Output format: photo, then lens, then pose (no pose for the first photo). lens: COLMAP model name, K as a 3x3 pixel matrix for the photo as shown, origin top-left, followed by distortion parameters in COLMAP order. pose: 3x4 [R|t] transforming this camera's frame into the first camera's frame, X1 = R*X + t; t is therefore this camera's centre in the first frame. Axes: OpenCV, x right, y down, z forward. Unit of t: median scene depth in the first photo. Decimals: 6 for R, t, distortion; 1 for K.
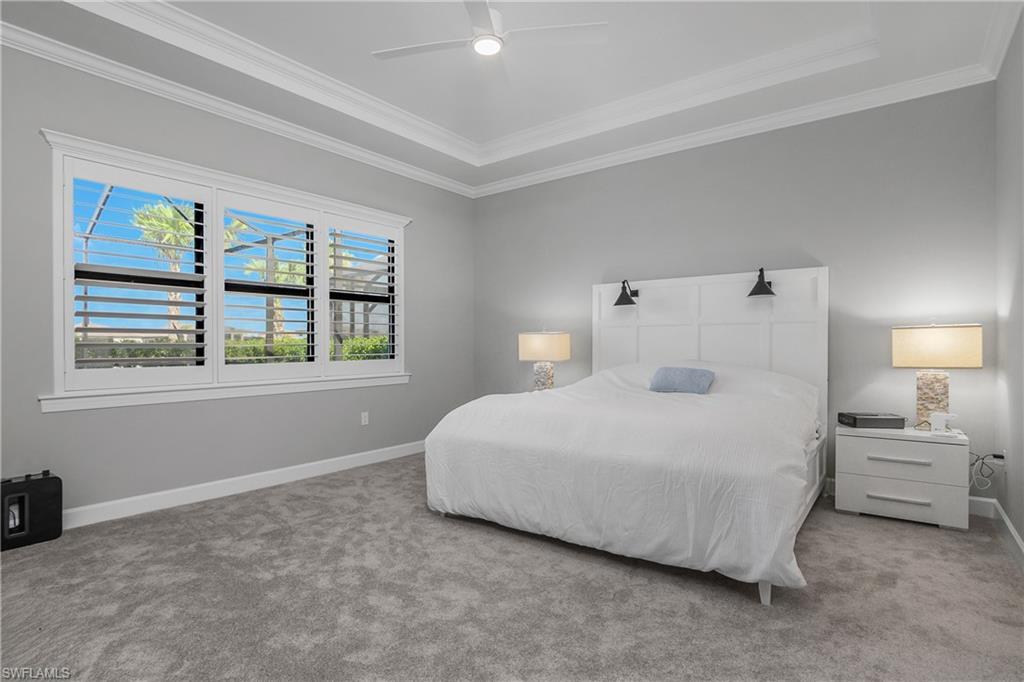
lens RADIAL K [[551.4, 0, 515.2], [0, 551.4, 340.6], [0, 0, 1]] dist [0.024899, 0.000400]
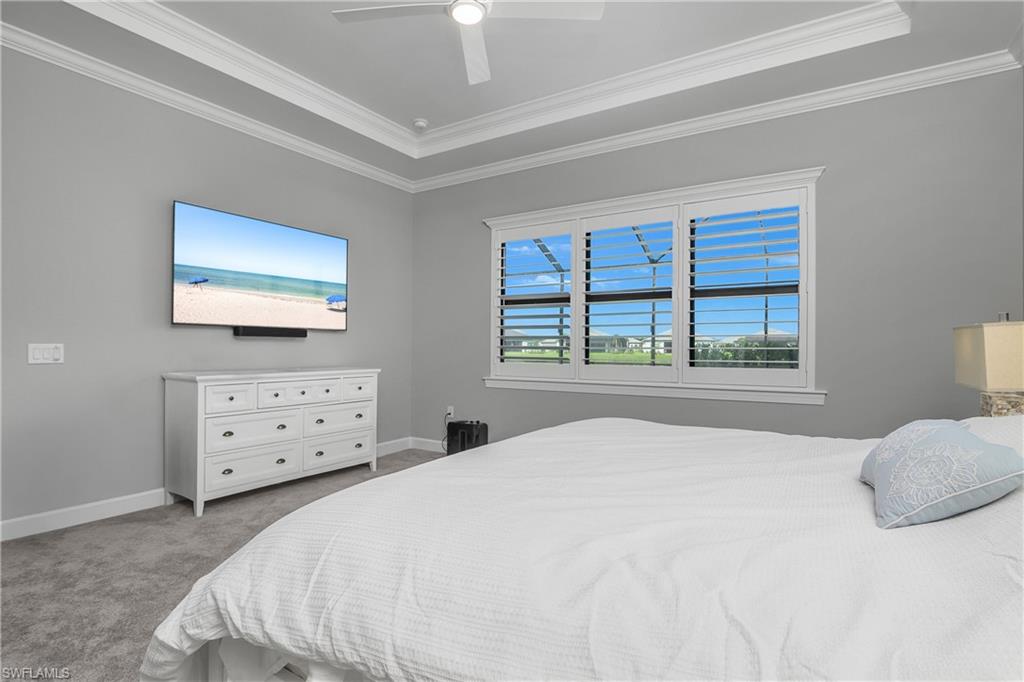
lens RADIAL K [[510.5, 0, 505.7], [0, 510.5, 338.4], [0, 0, 1]] dist [-0.001586, -0.000192]
pose [[0.082251, -0.012017, -0.996539, 0.538037], [0.001729, 0.999928, -0.011915, 0.000633], [0.996610, -0.000743, 0.082266, 0.720360]]
